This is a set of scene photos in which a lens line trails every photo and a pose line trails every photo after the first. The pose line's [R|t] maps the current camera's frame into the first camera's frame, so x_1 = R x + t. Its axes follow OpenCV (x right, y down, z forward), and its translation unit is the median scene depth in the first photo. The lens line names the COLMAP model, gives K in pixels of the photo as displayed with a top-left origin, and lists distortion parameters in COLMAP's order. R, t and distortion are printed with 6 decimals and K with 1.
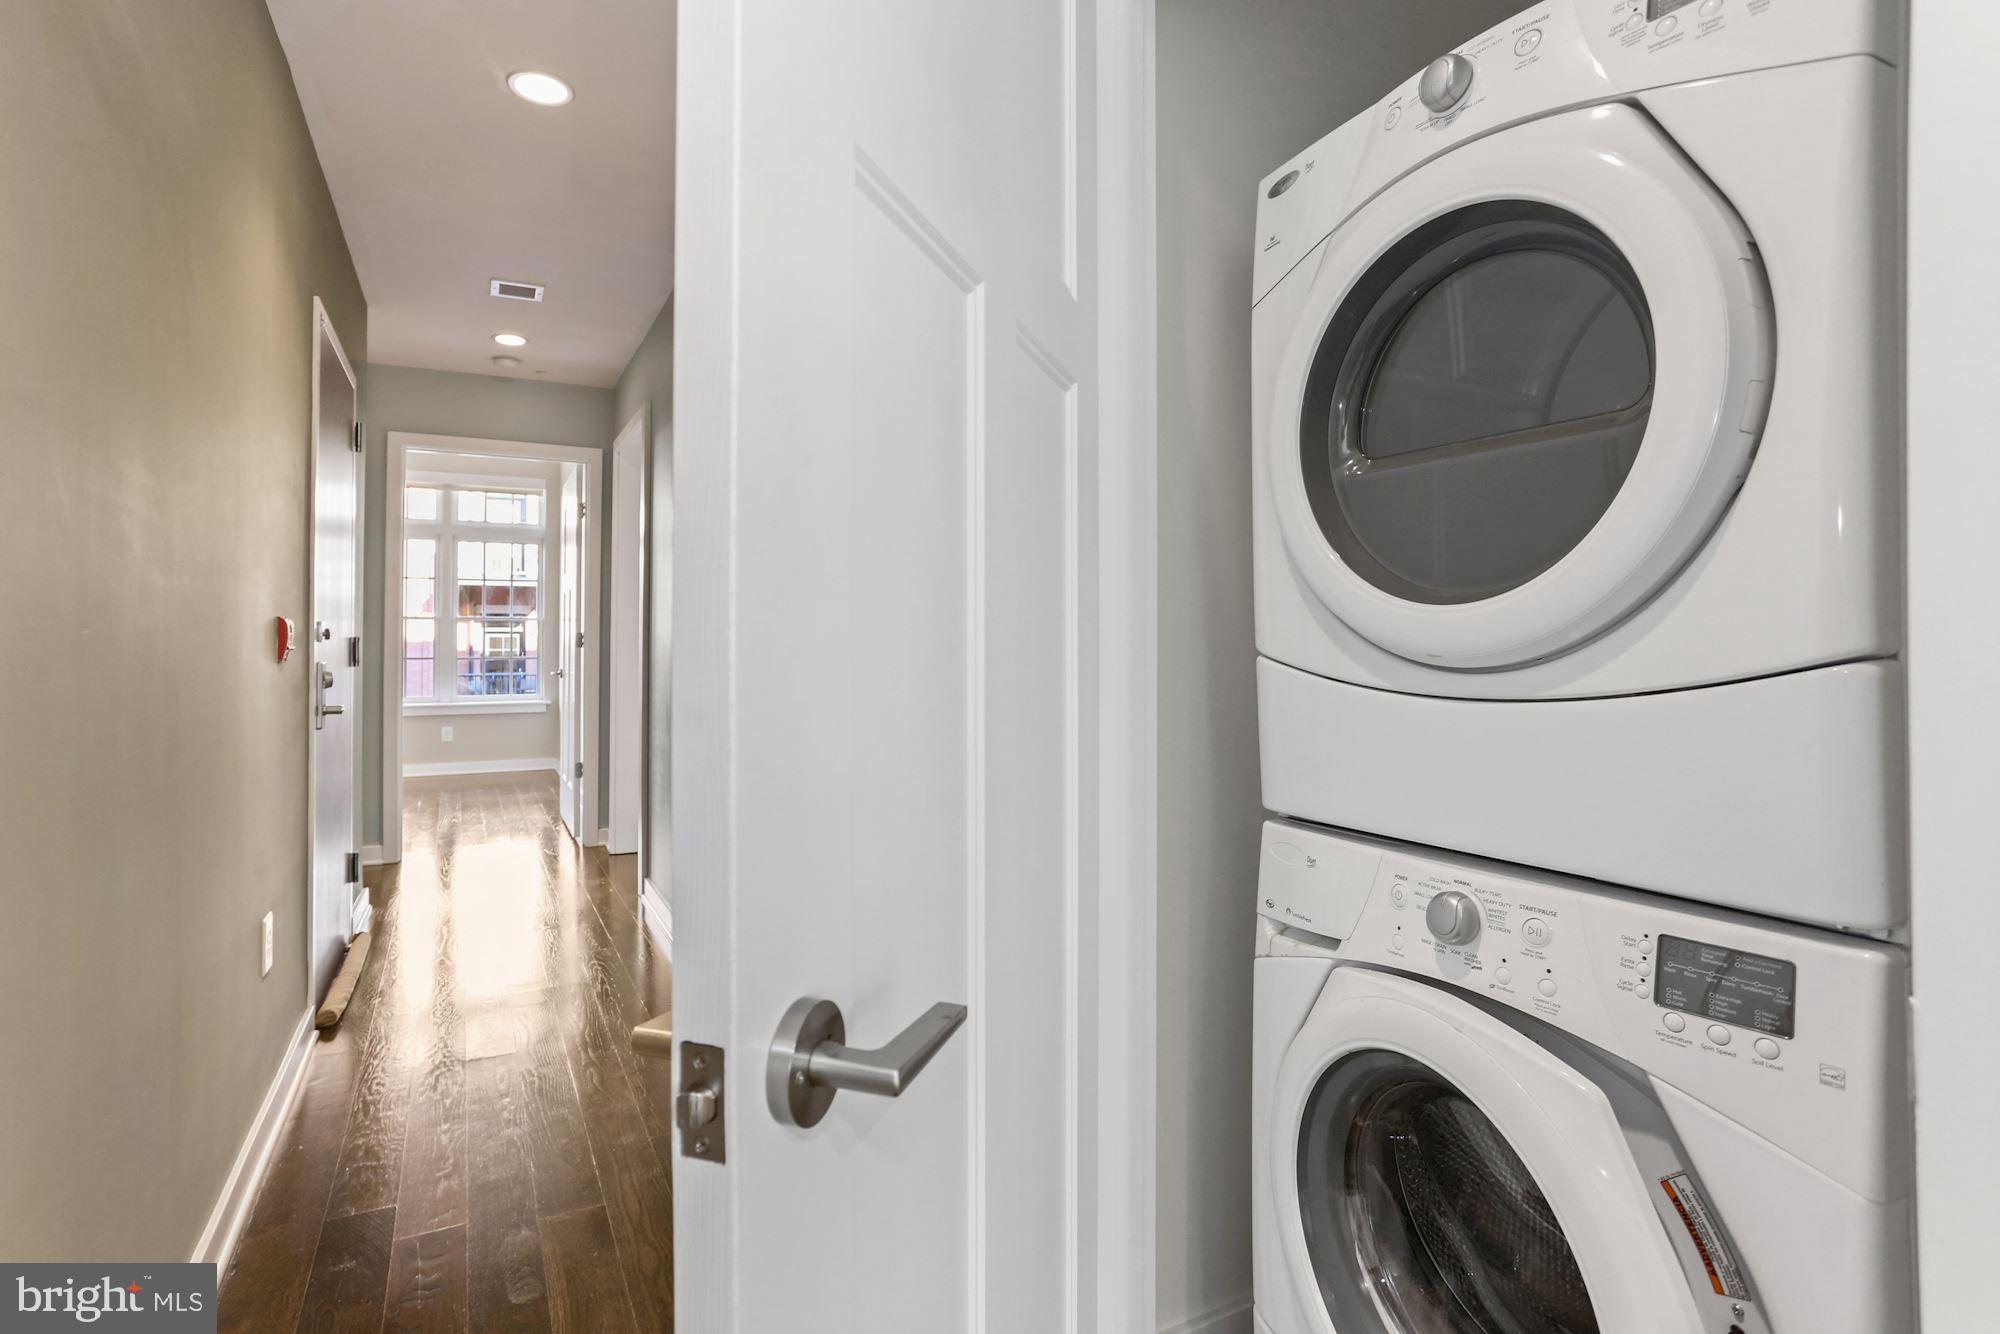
lens RADIAL K [[975.8, 0, 995.6], [0, 975.8, 651.2], [0, 0, 1]] dist [-0.004081, 0.005640]
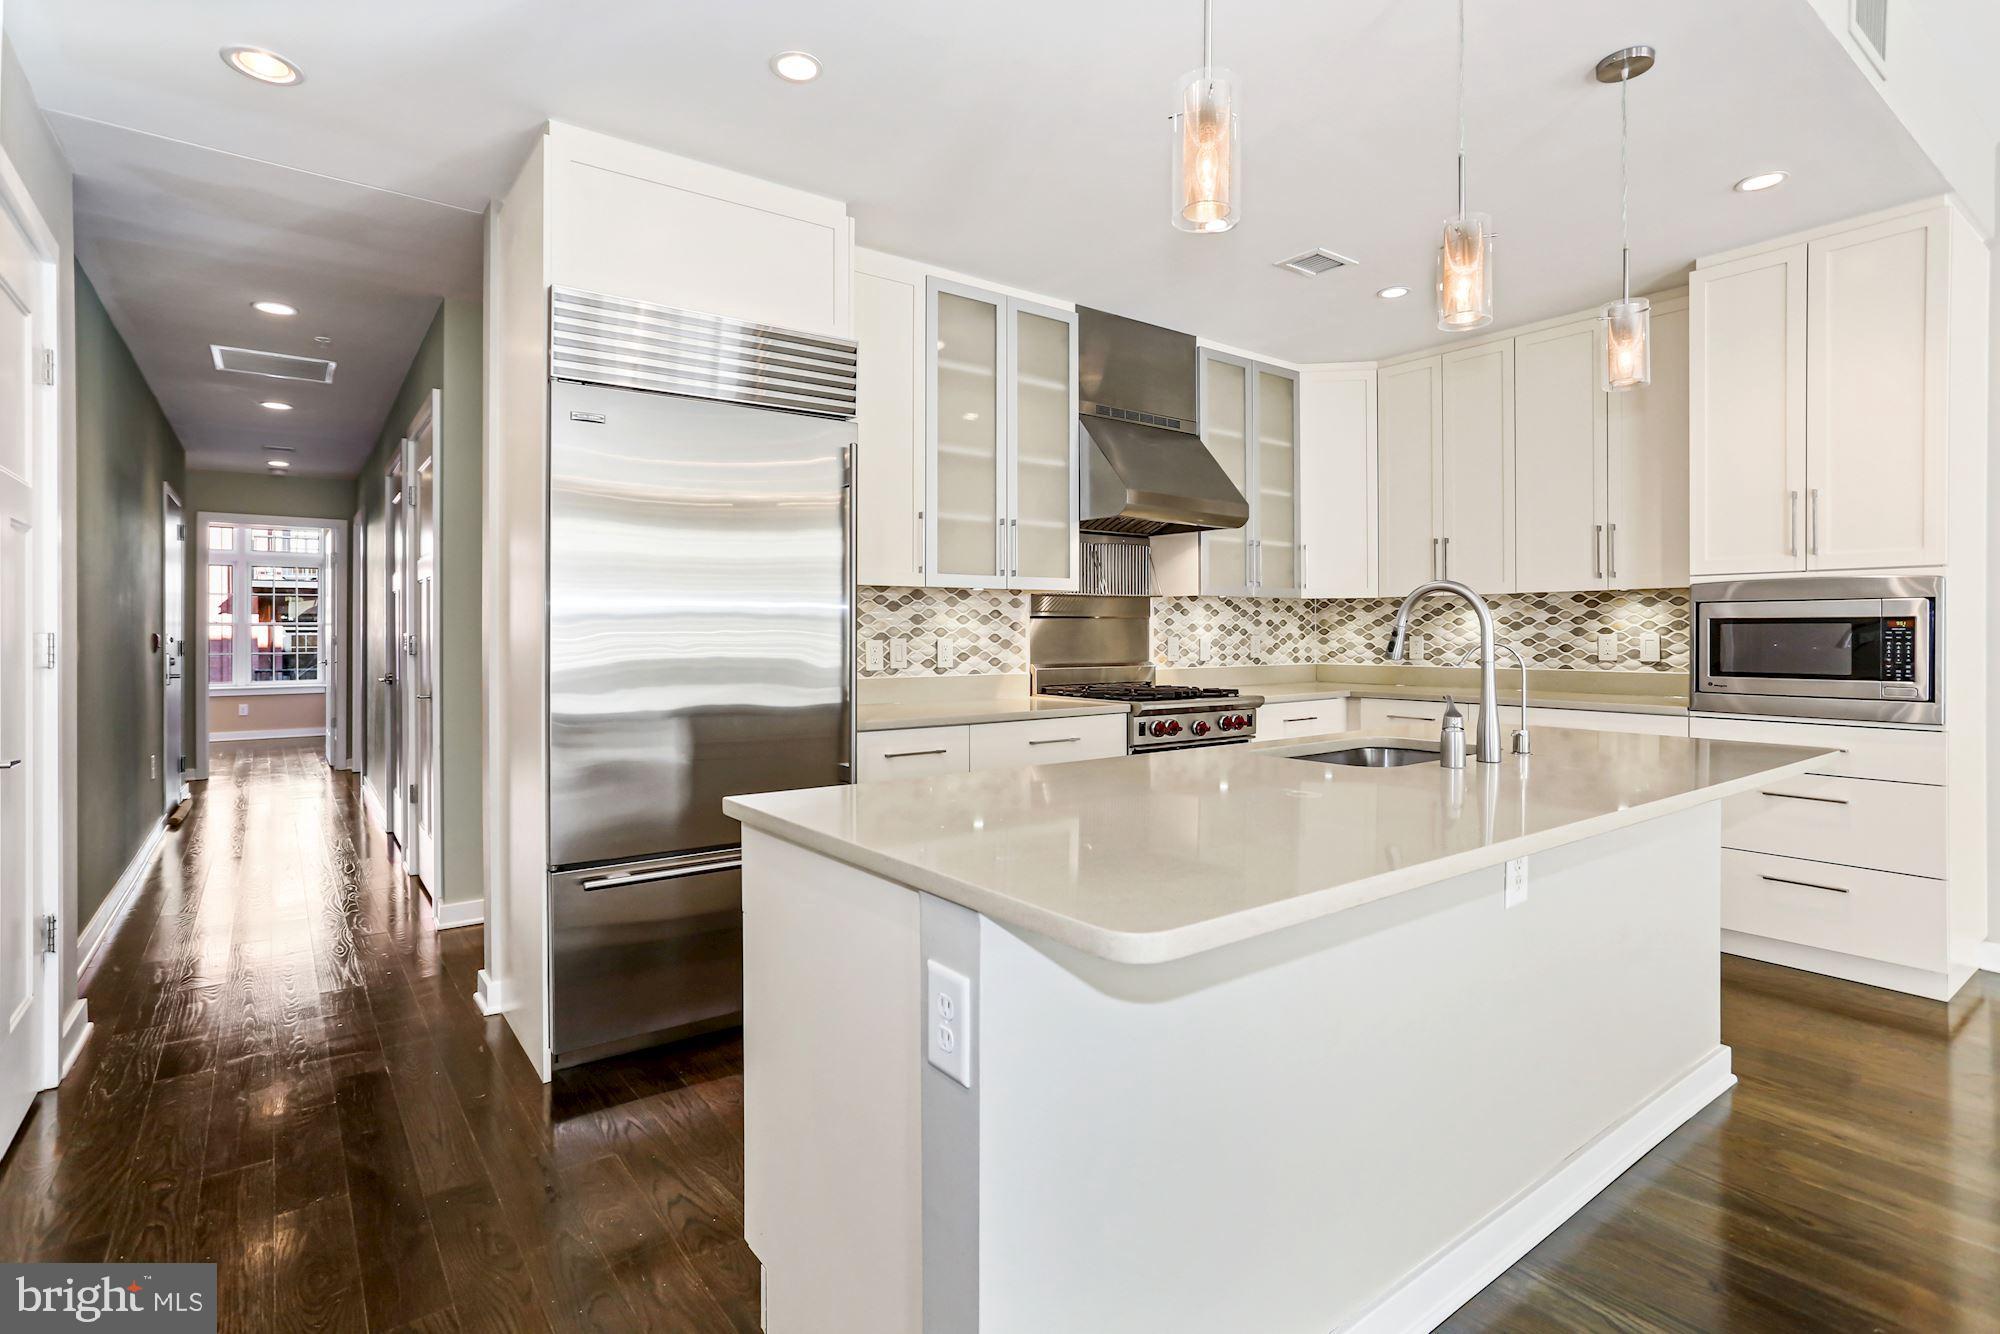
lens RADIAL K [[975.8, 0, 1003.6], [0, 975.8, 644.0], [0, 0, 1]] dist [-0.004081, 0.005640]
pose [[0.989834, -0.008358, 0.141978, 0.489467], [0.008222, 0.999965, 0.001543, 0.001090], [-0.141986, -0.000360, 0.989869, -0.826810]]
